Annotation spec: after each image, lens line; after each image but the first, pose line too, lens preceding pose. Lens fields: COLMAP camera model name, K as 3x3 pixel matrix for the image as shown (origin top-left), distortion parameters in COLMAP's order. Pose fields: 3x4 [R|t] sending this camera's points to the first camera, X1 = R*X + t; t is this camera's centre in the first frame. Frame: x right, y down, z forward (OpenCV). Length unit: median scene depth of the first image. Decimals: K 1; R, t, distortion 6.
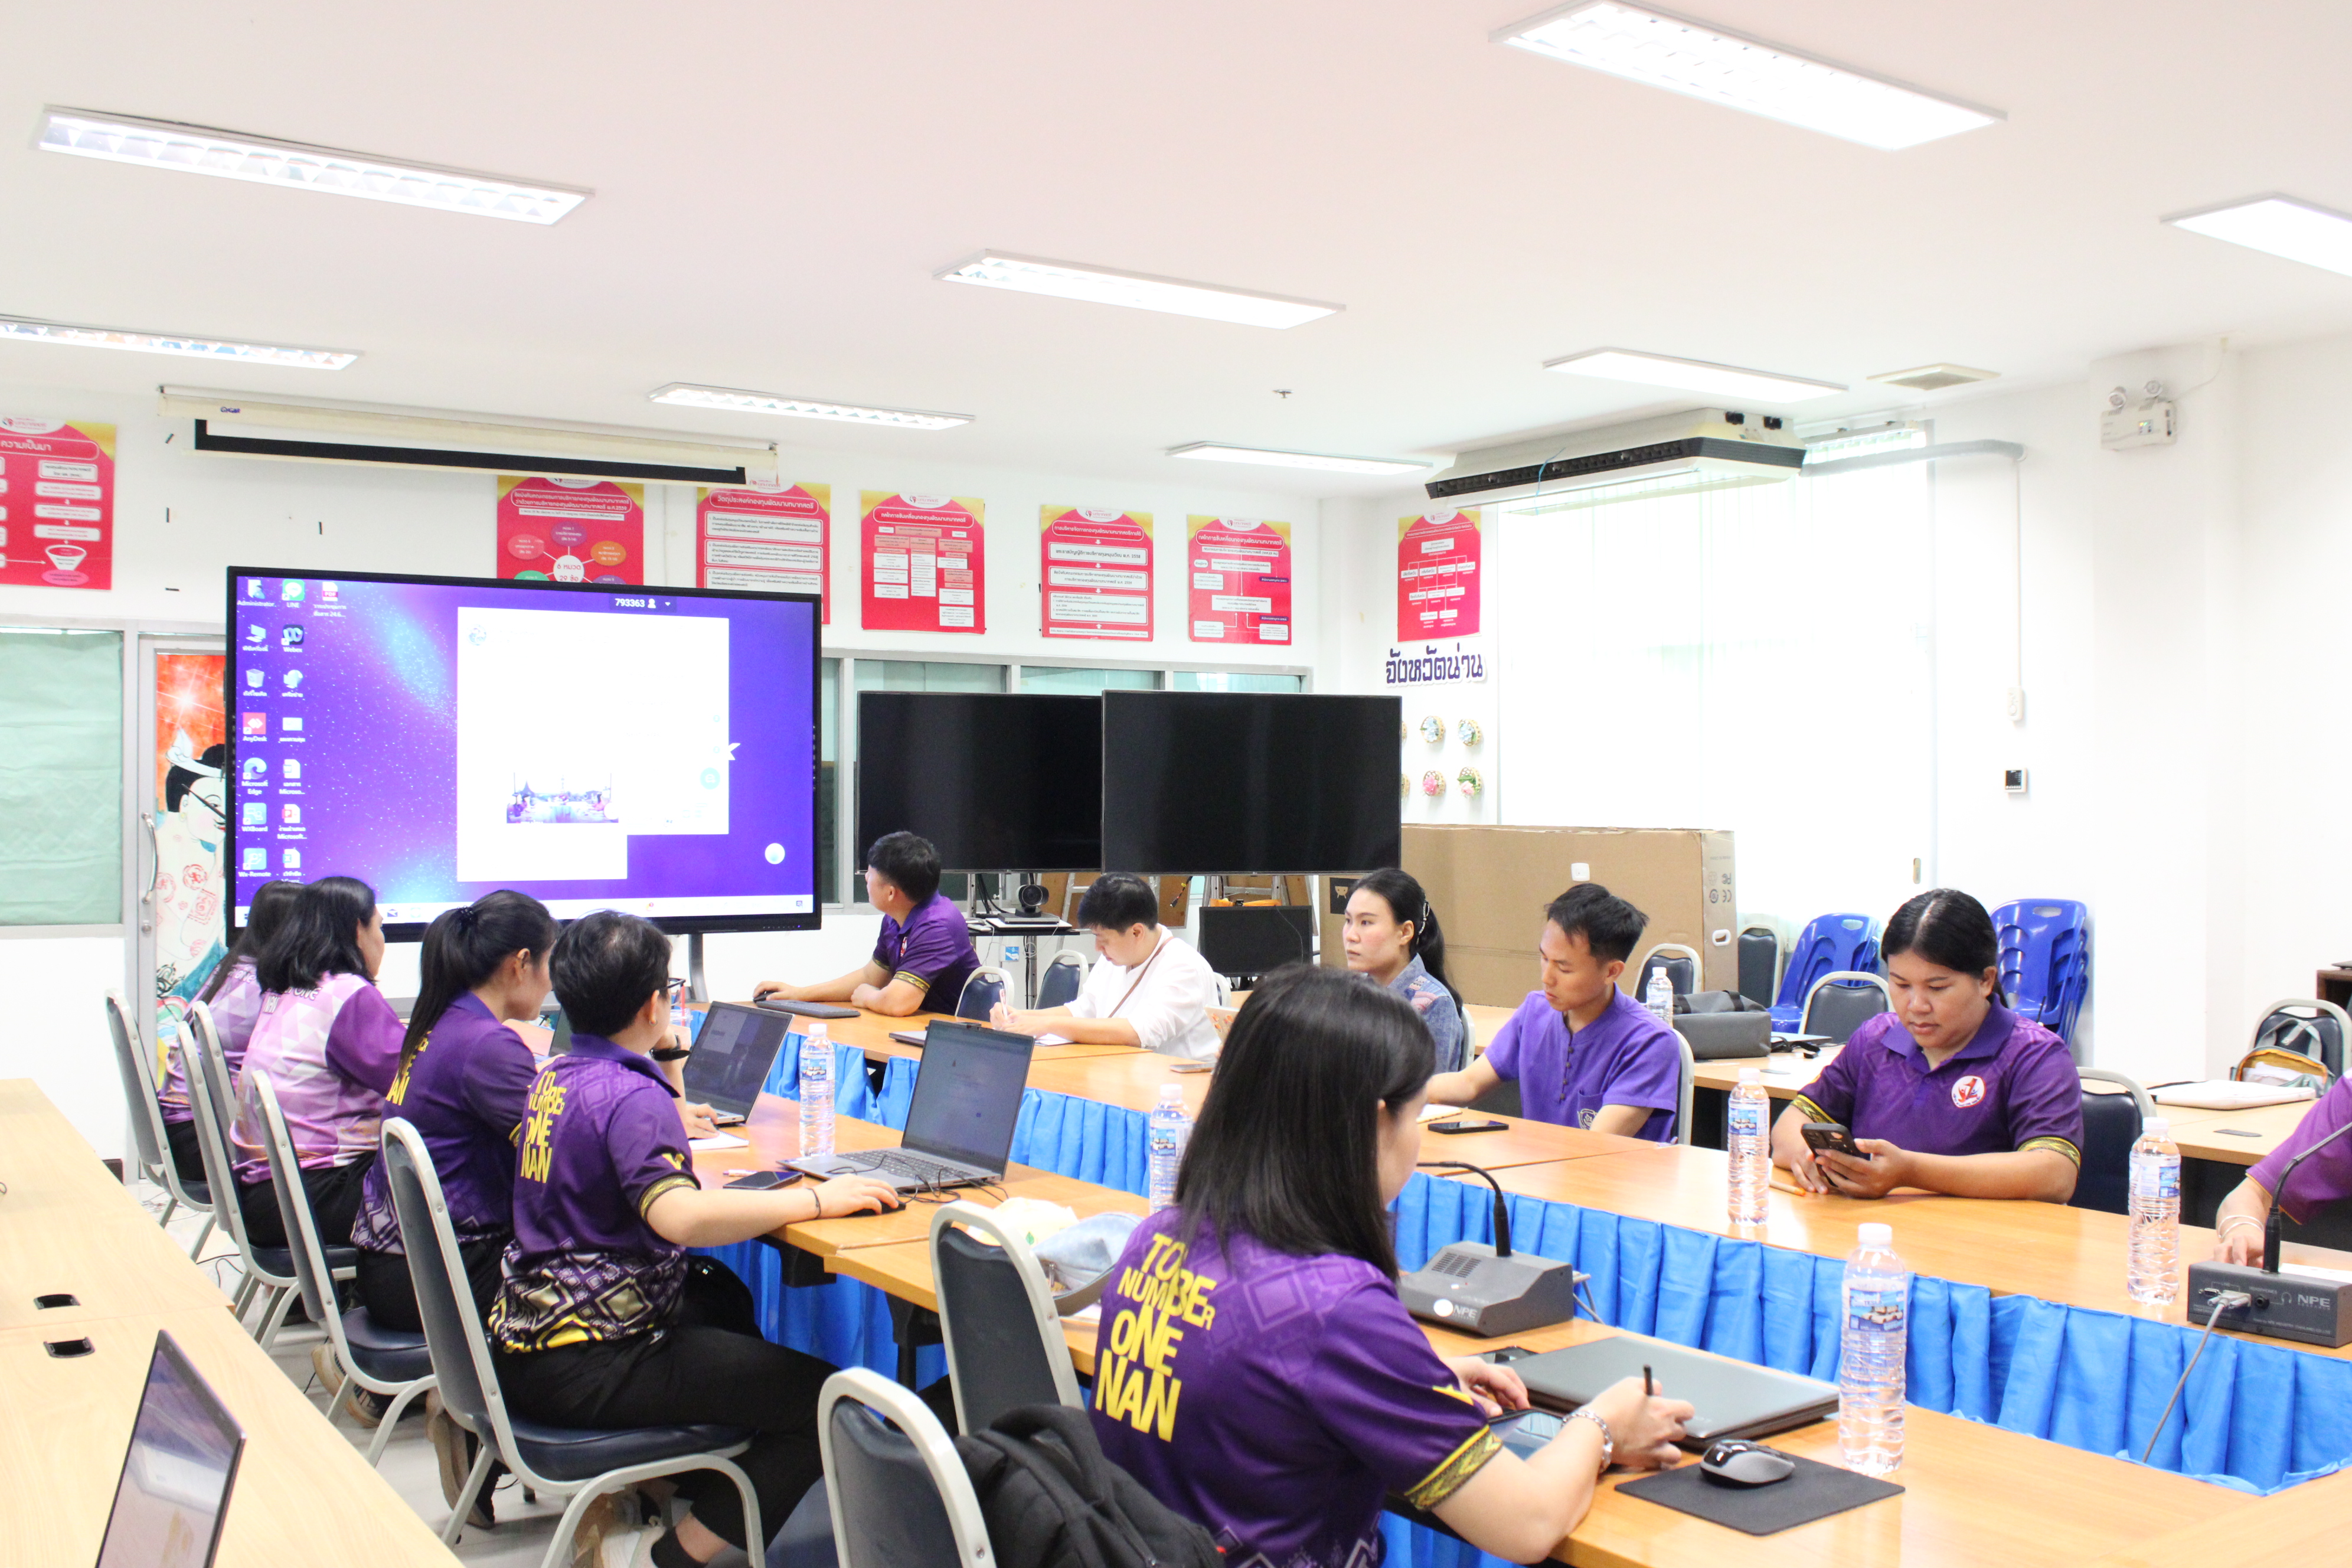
lens RADIAL K [[2344.9, 0, 1179.0], [0, 2344.9, 785.0], [0, 0, 1]] dist [-0.052968, 0.000000]
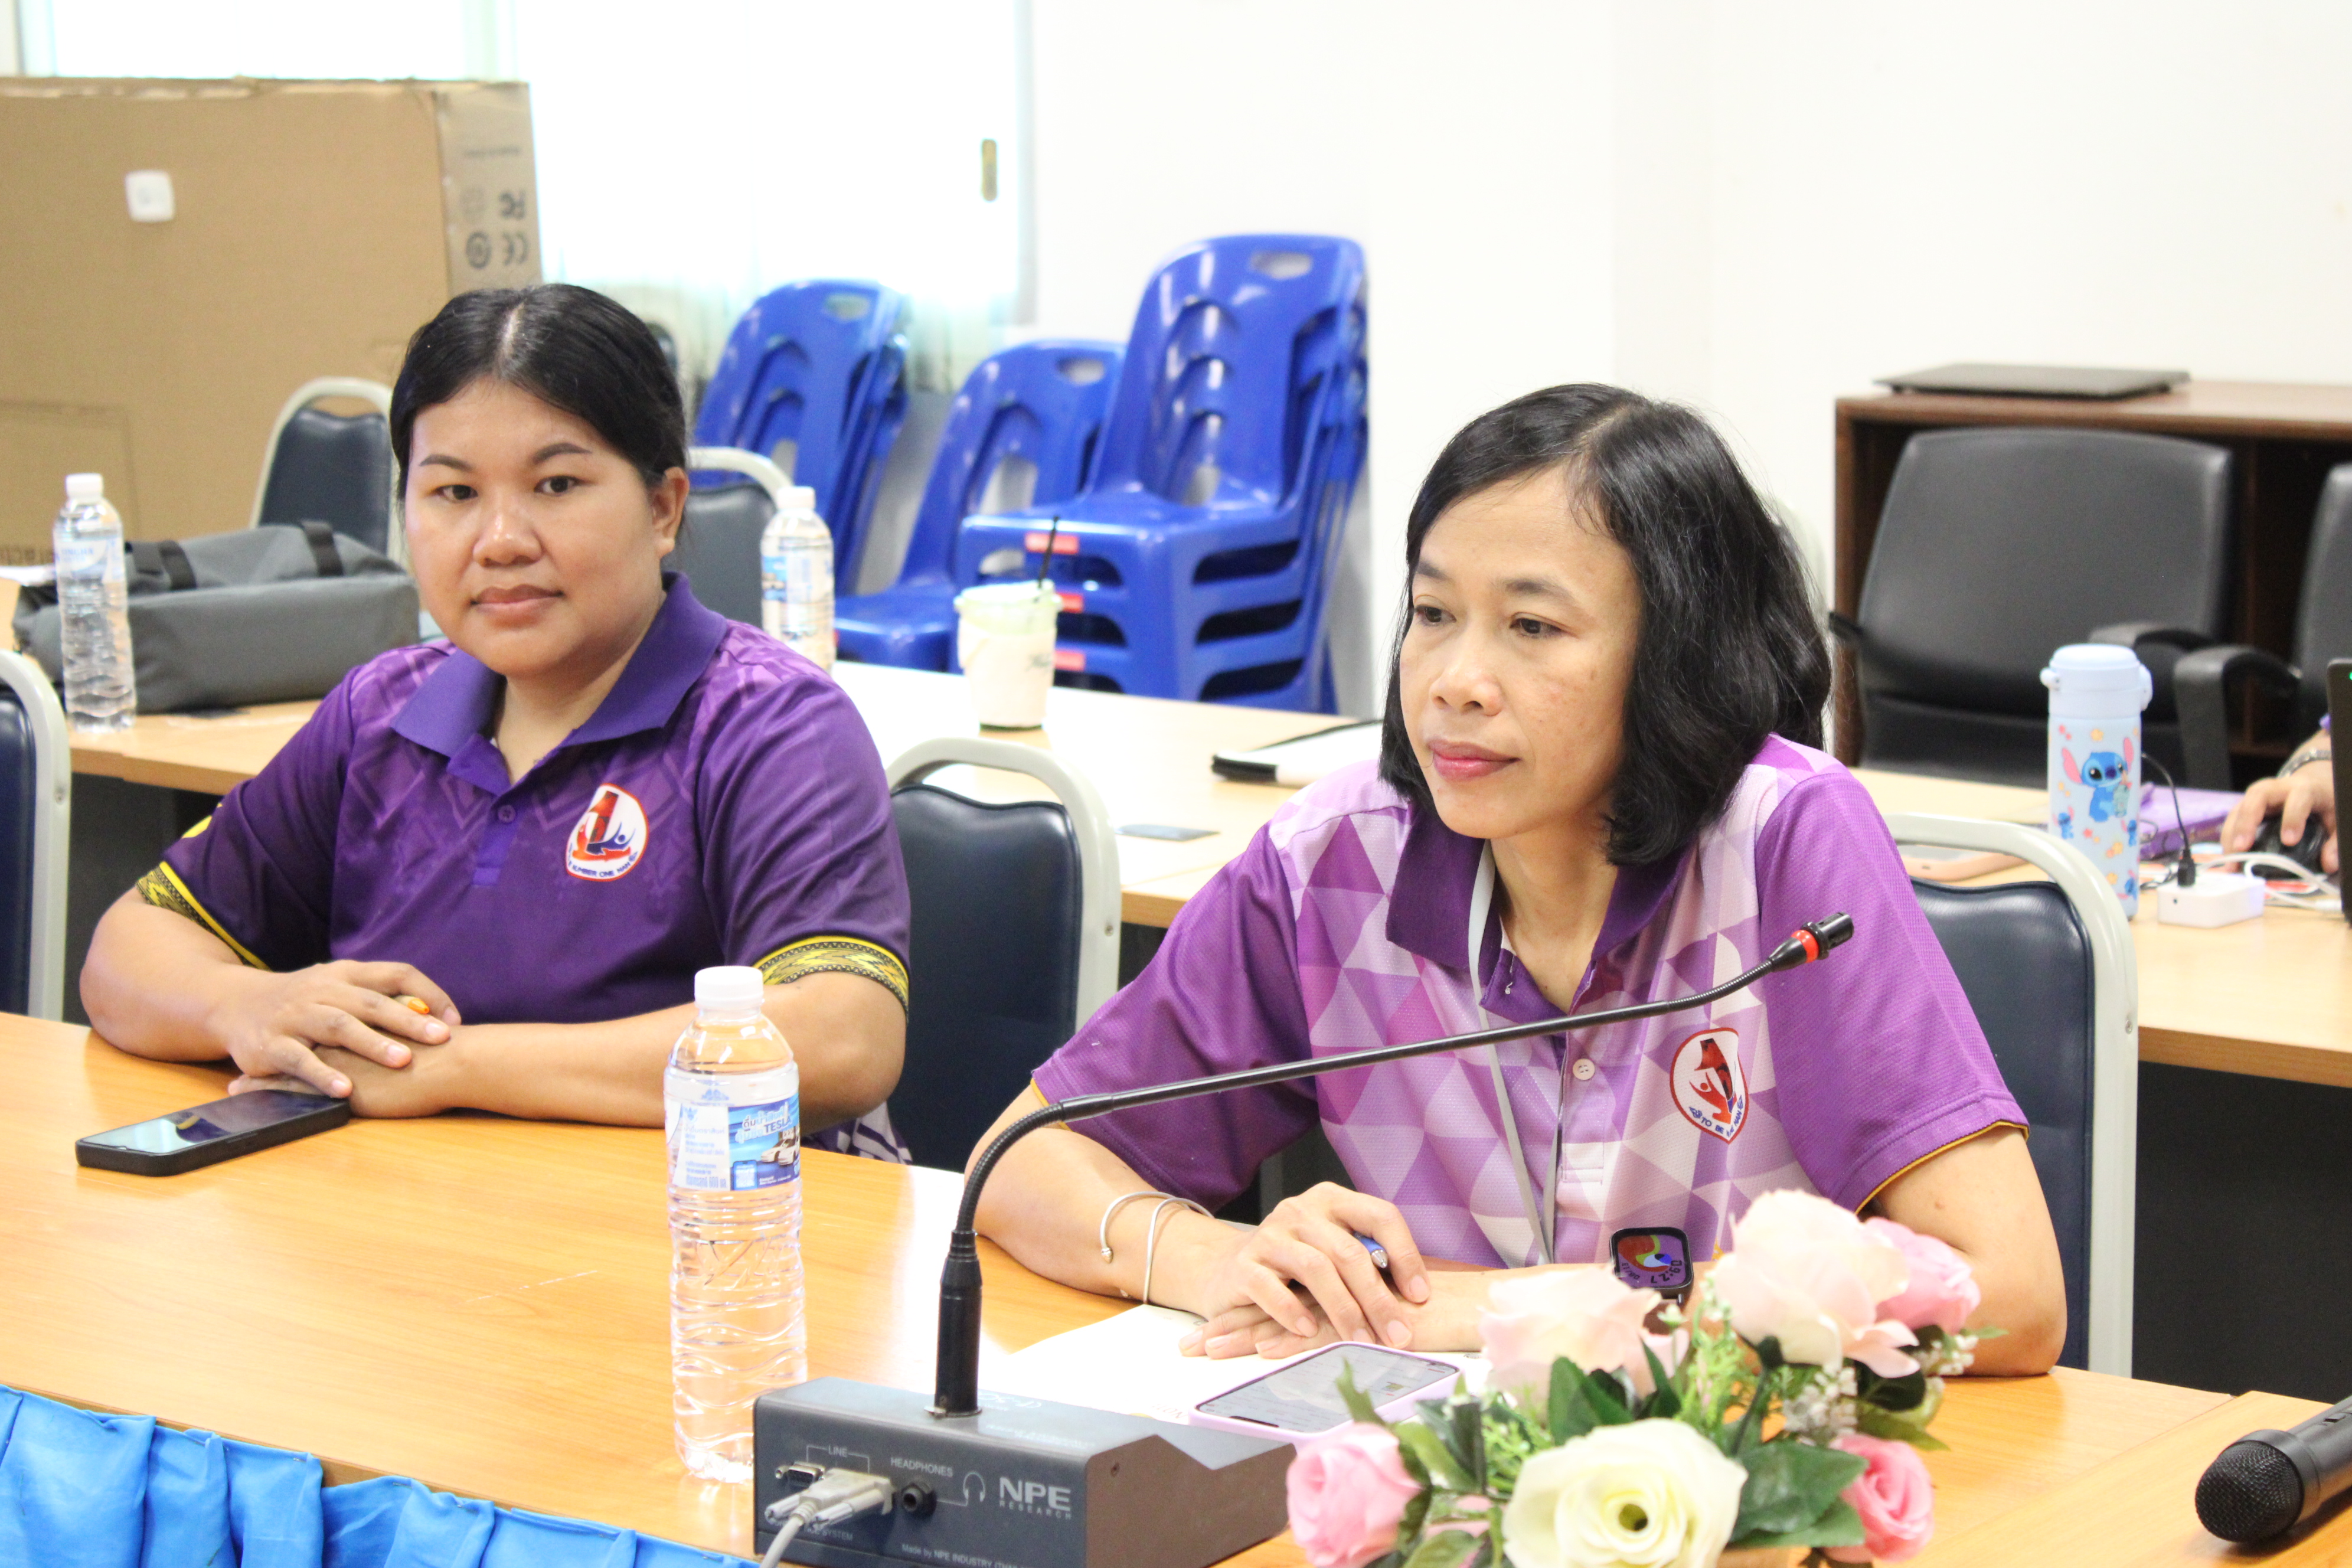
lens RADIAL K [[5343.1, 0, 1175.3], [0, 5343.1, 784.9], [0, 0, 1]] dist [0.217587, 0.000000]
pose [[0.969796, -0.058399, 0.236822, 0.219307], [0.020403, 0.986935, 0.159822, -0.011434], [-0.243061, -0.150163, 0.958317, 0.147488]]
